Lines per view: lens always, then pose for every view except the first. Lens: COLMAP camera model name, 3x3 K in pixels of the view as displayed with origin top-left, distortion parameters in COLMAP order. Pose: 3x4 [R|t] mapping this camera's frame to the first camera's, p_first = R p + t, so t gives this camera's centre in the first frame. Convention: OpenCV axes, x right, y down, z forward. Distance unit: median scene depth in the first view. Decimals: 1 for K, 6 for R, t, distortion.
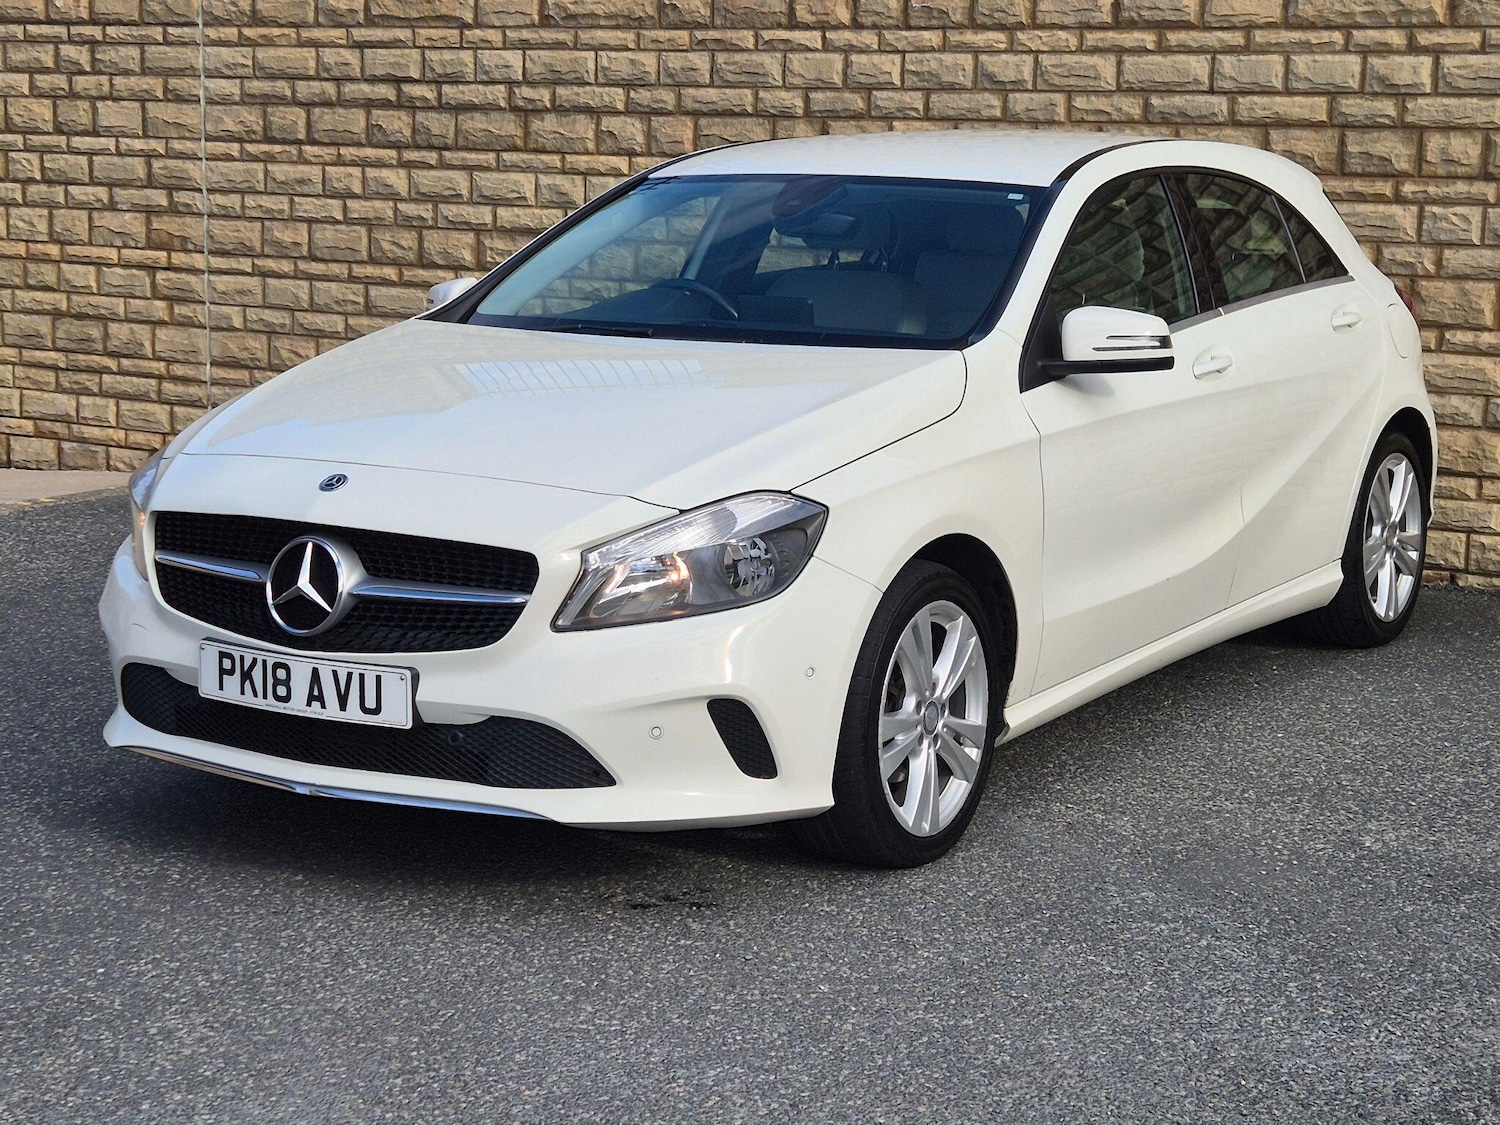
lens RADIAL K [[2438.3, 0, 877.6], [0, 2438.3, 555.3], [0, 0, 1]] dist [0.072126, 0.000000]
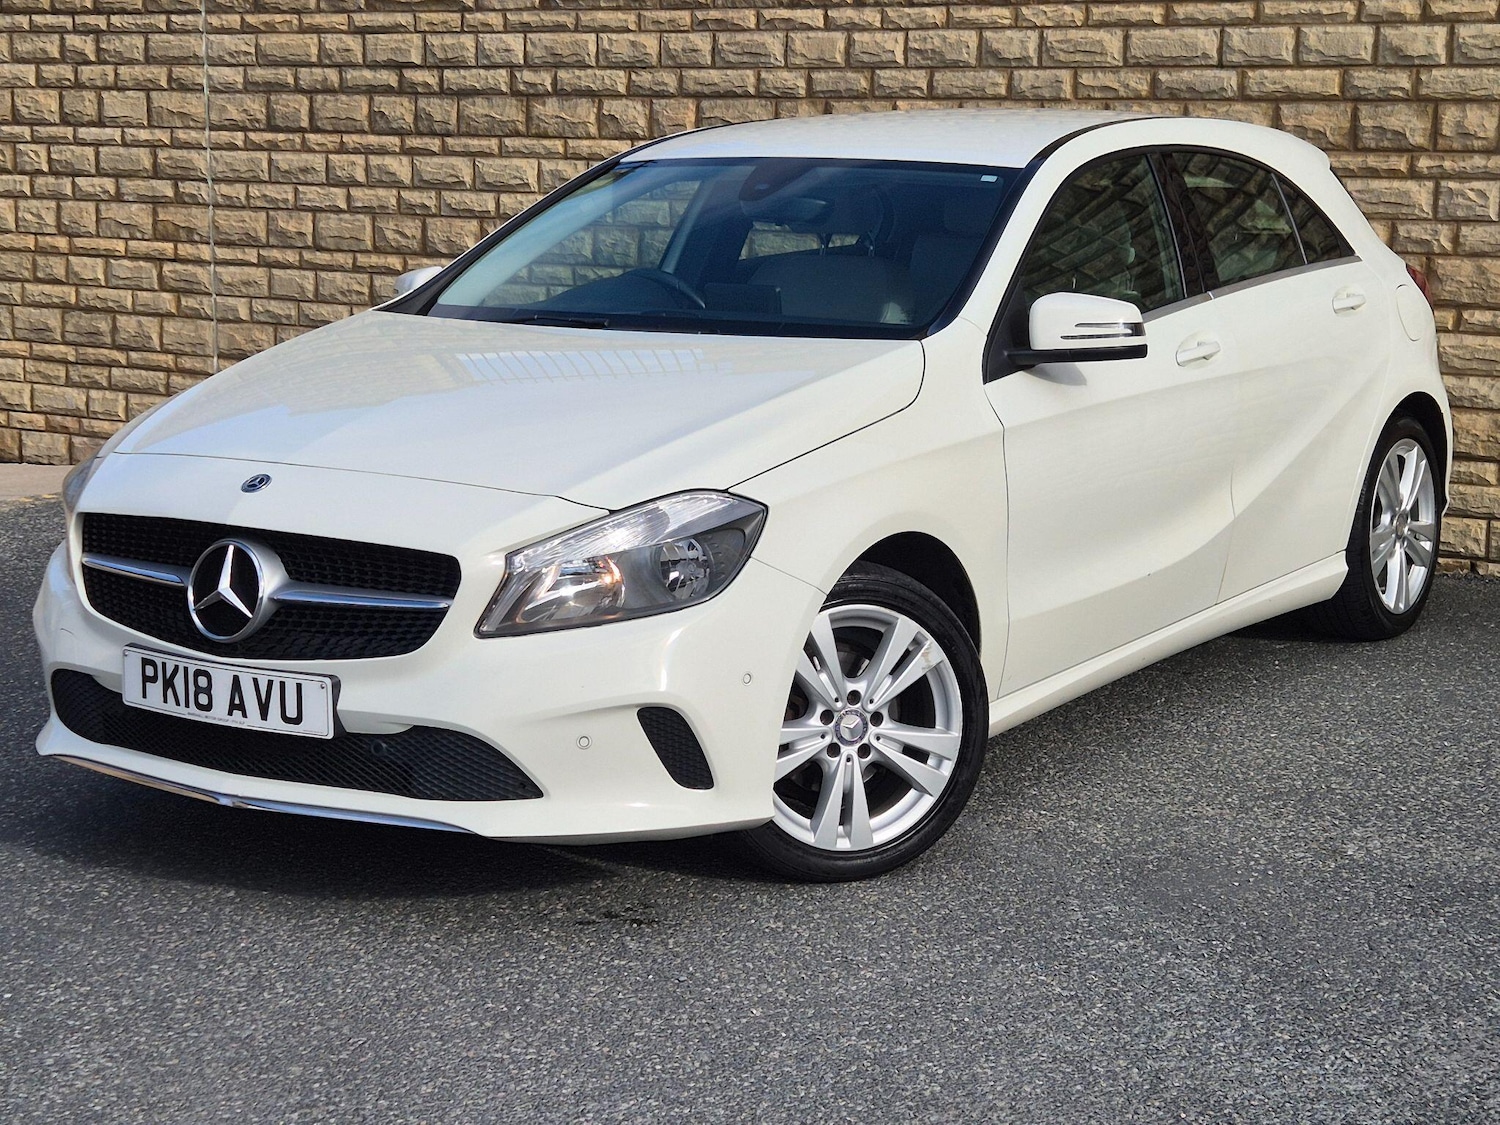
lens RADIAL K [[2438.3, 0, 870.6], [0, 2438.3, 561.9], [0, 0, 1]] dist [0.072126, 0.000000]
pose [[0.999541, -0.007522, -0.029340, 0.025268], [0.007813, 0.999921, 0.009819, -0.003601], [0.029264, -0.010044, 0.999521, 0.024612]]
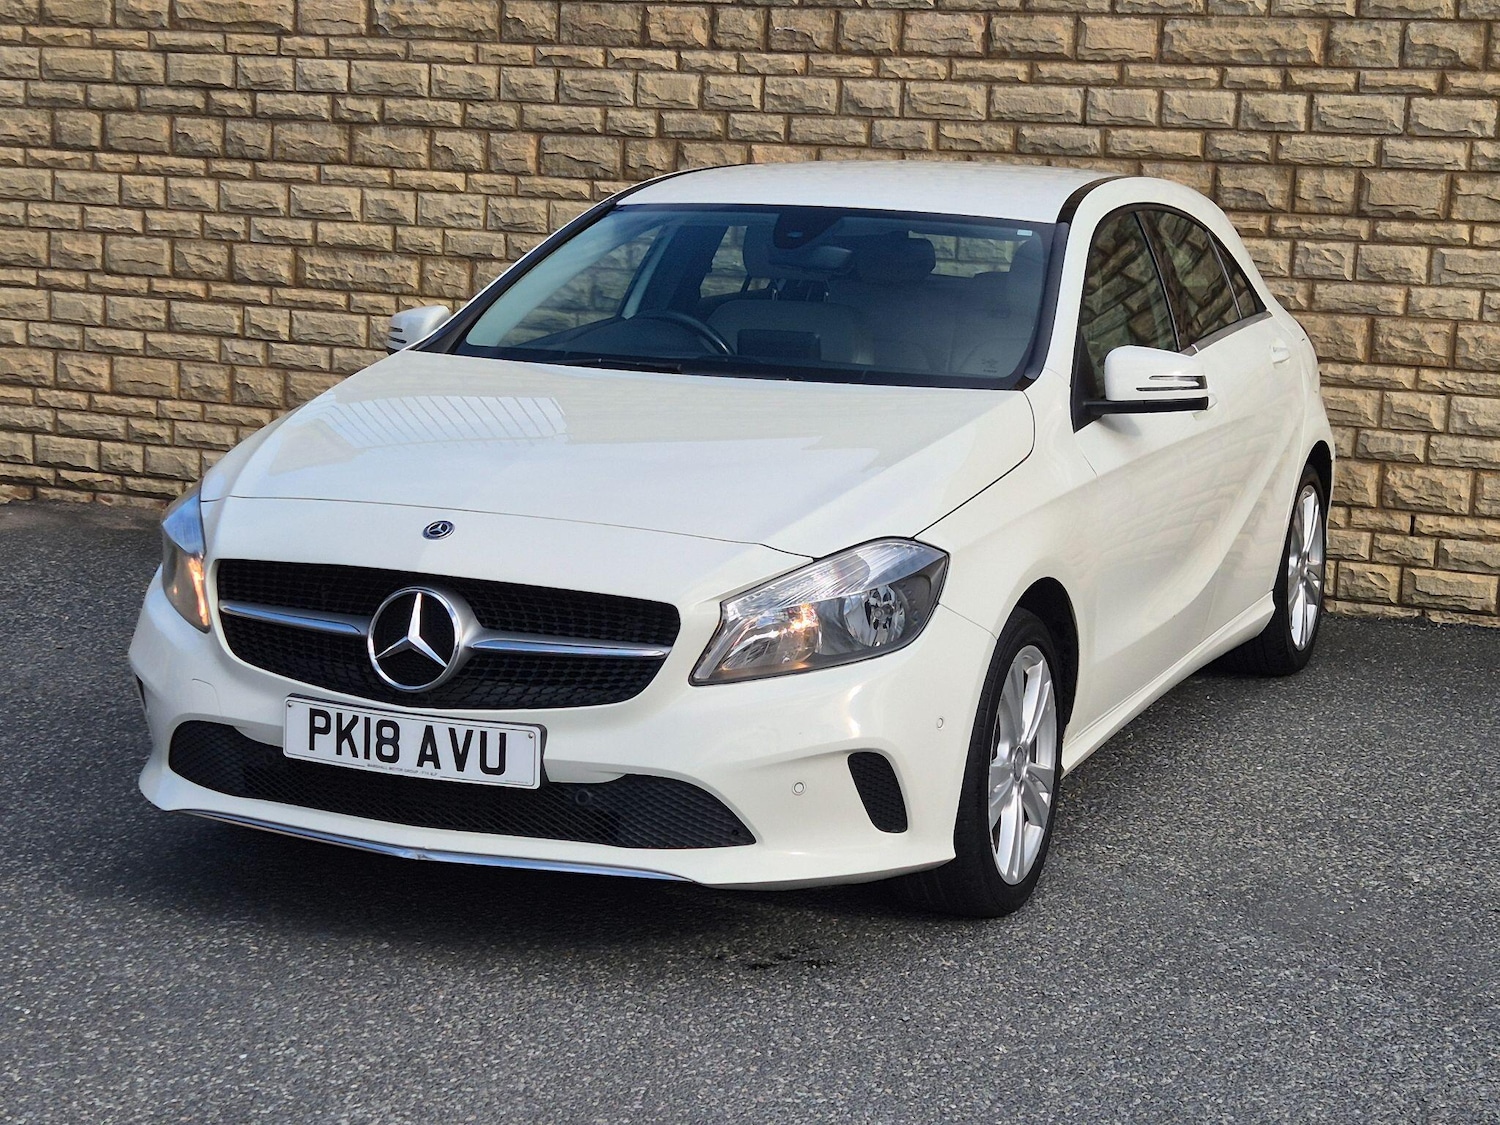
lens RADIAL K [[2438.3, 0, 865.7], [0, 2438.3, 557.2], [0, 0, 1]] dist [0.072126, 0.000000]
pose [[0.988040, -0.003926, 0.154149, -0.110578], [0.004408, 0.999986, -0.002782, -0.008559], [-0.154136, 0.003428, 0.988044, 0.019088]]
